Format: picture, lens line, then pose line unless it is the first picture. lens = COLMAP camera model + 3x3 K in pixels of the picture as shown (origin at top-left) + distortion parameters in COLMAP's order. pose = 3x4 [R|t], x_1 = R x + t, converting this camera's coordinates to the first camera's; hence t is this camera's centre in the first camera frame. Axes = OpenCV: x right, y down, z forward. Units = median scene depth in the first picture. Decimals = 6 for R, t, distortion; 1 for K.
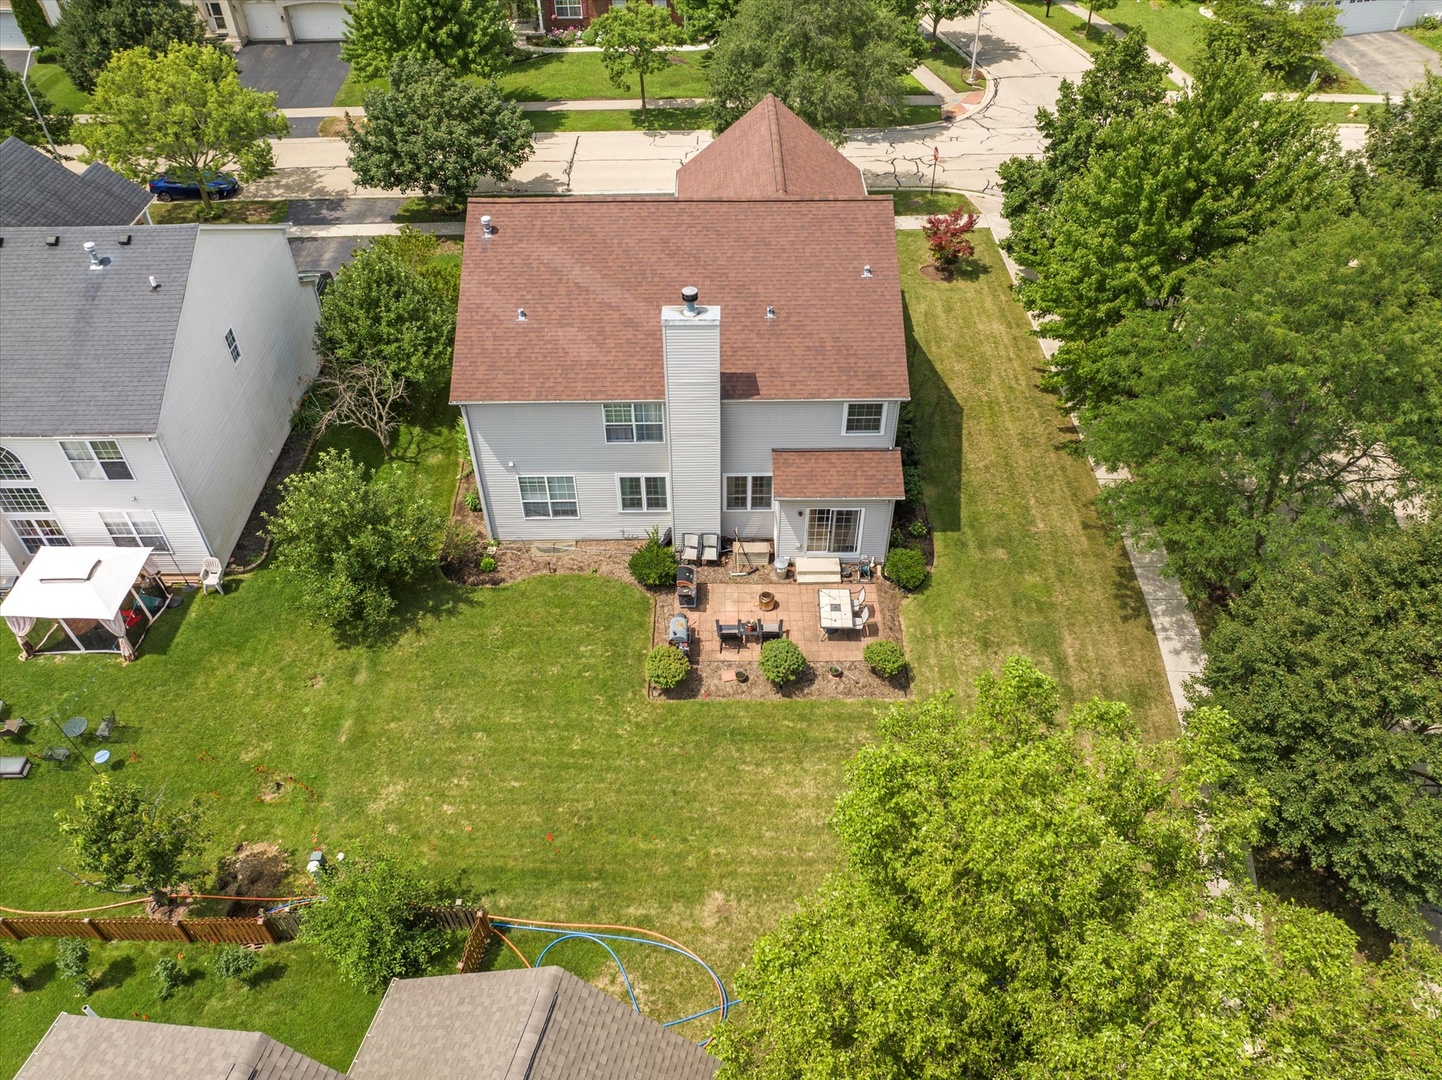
lens RADIAL K [[1005.3, 0, 705.9], [0, 1005.3, 543.2], [0, 0, 1]] dist [-0.030603, 0.003071]
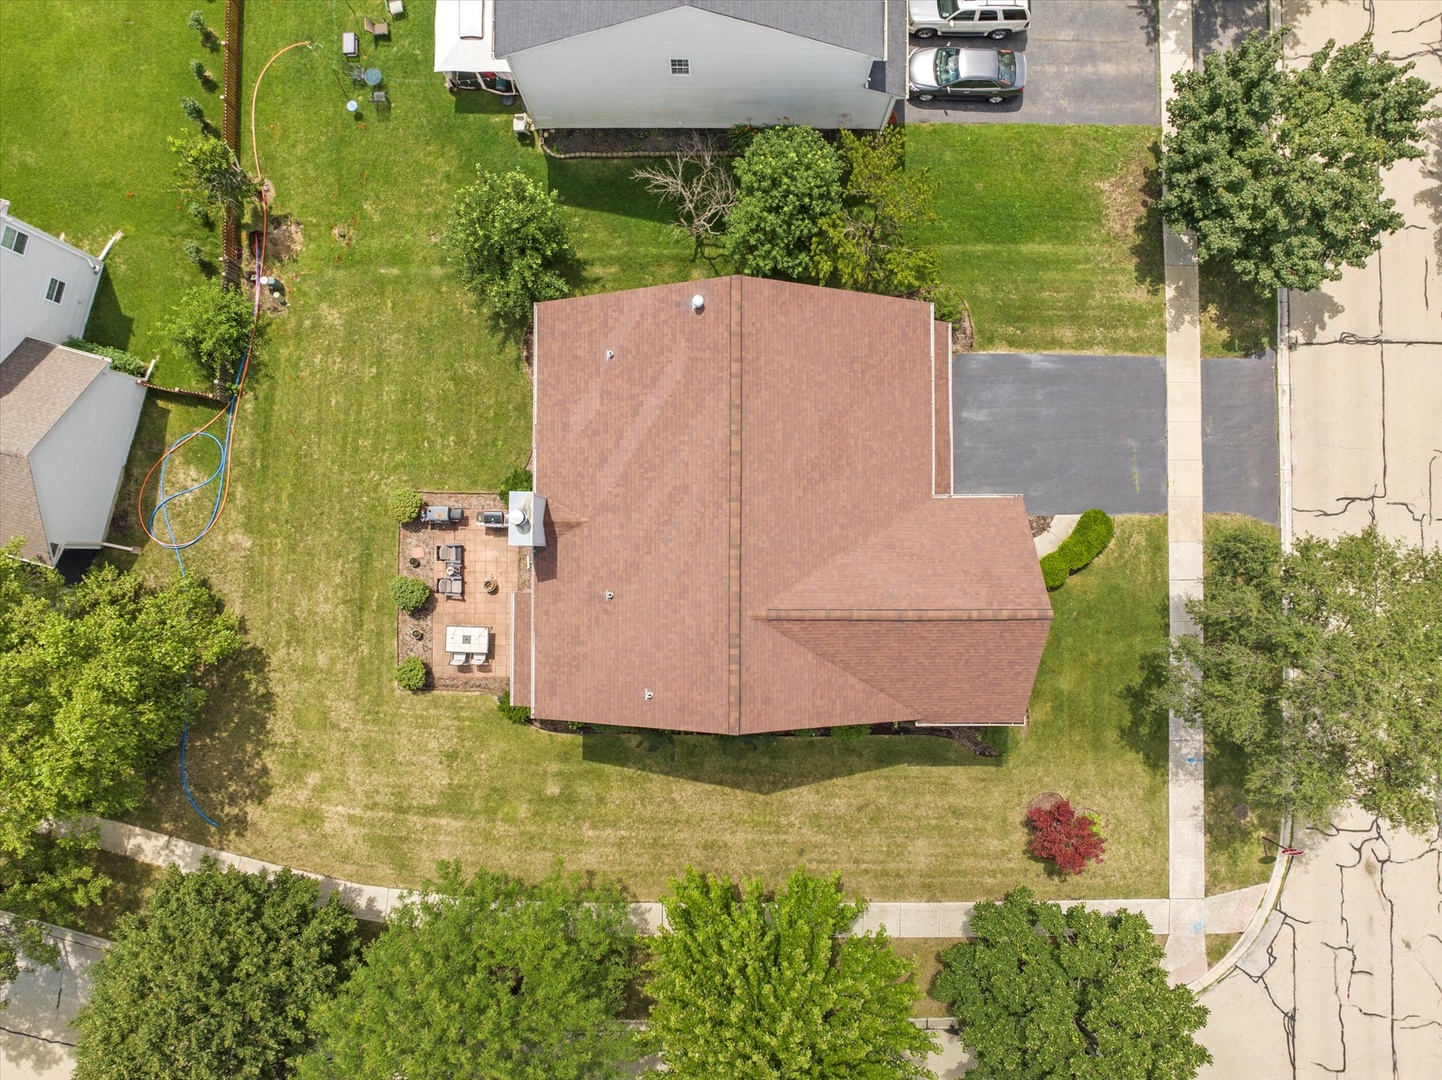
lens RADIAL K [[1005.3, 0, 728.2], [0, 1005.3, 531.5], [0, 0, 1]] dist [-0.030603, 0.003071]
pose [[0.001287, 0.999885, -0.015079, 0.014383], [-0.699213, 0.011680, 0.714818, -1.039103], [0.714912, 0.009623, 0.699148, 0.360453]]
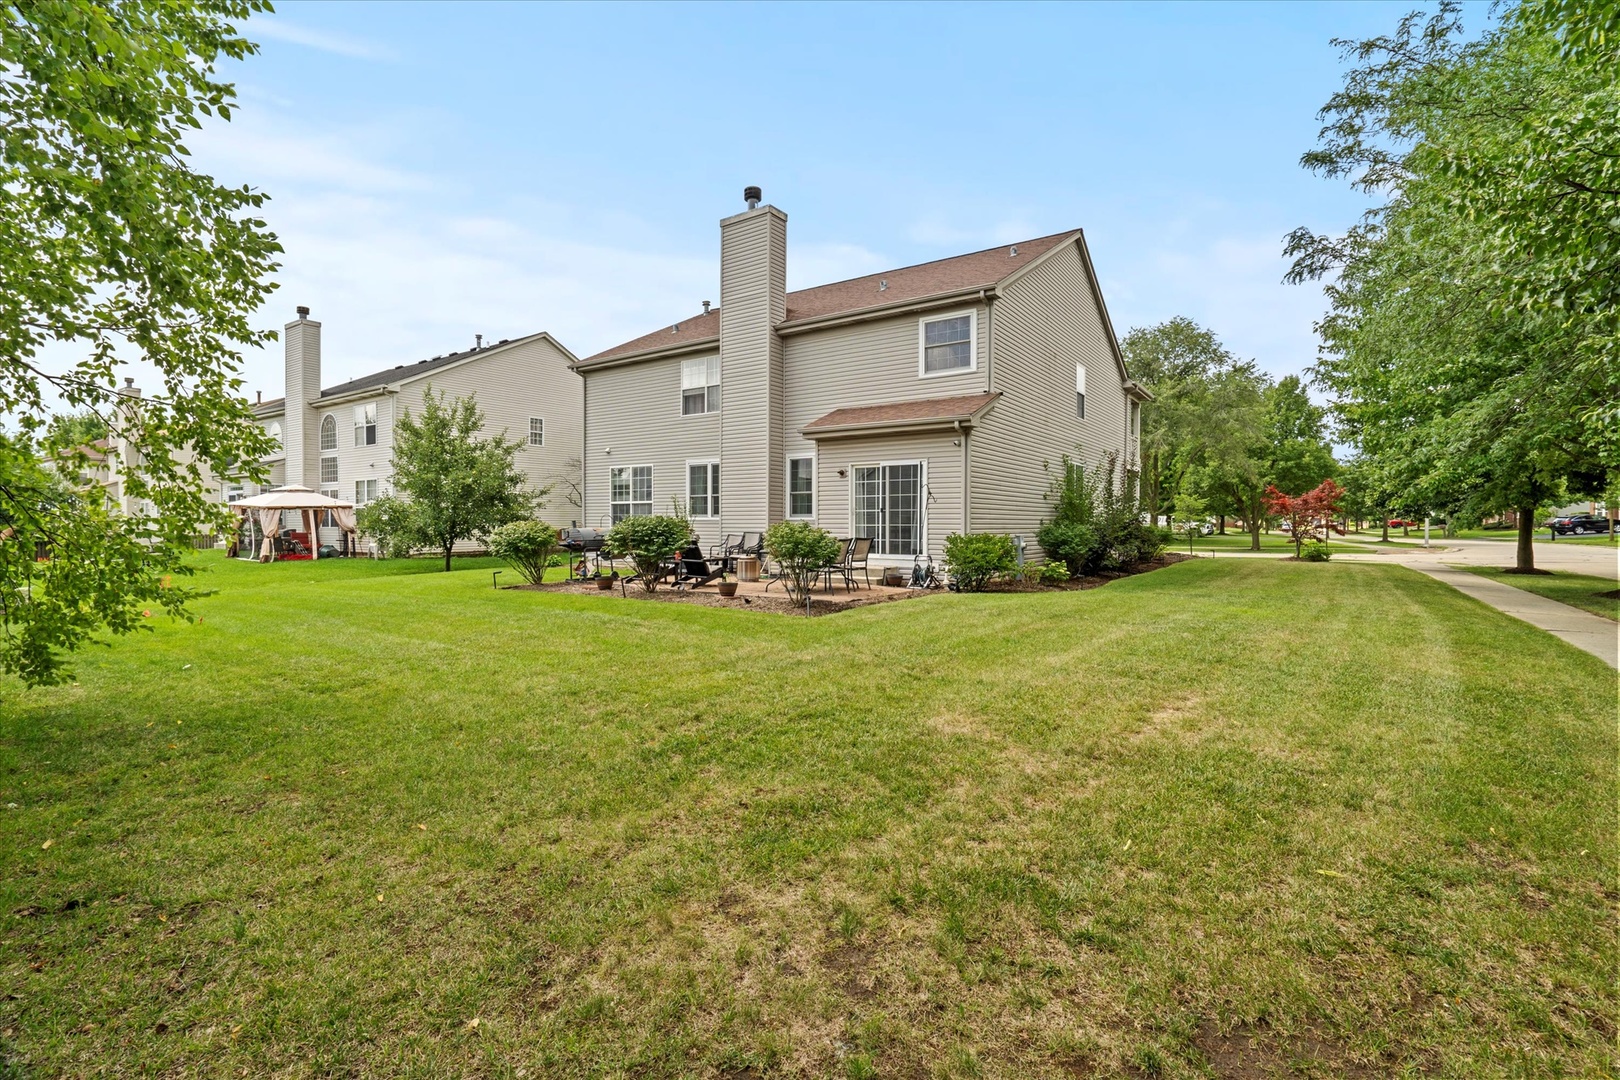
lens RADIAL K [[742.7, 0, 803.5], [0, 742.7, 534.5], [0, 0, 1]] dist [0.002525, -0.000147]
pose [[0.814000, 0.023401, -0.580393, 0.374028], [-0.411677, 0.728148, -0.548018, 0.294075], [0.409788, 0.685021, 0.602346, 0.725787]]
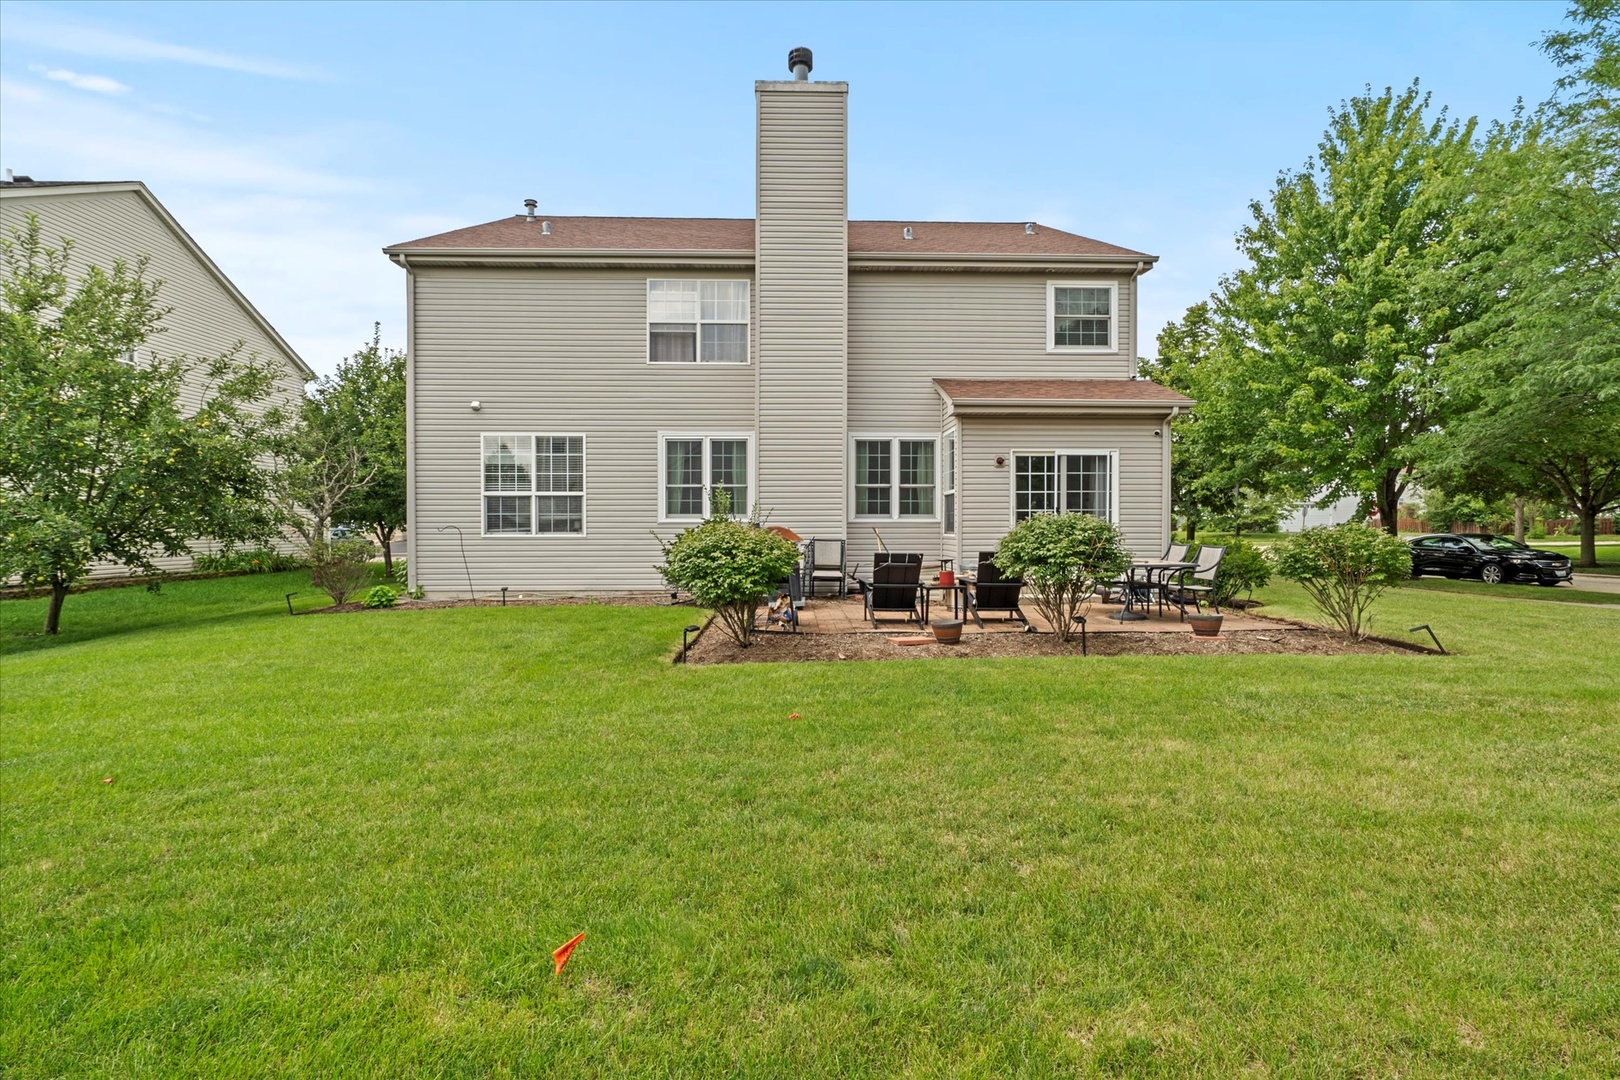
lens RADIAL K [[742.7, 0, 807.7], [0, 742.7, 538.1], [0, 0, 1]] dist [0.002525, -0.000147]
pose [[0.999294, 0.009172, 0.036441, -0.021781], [0.017914, 0.736184, -0.676544, 0.268751], [-0.033032, 0.676719, 0.735500, 0.755123]]
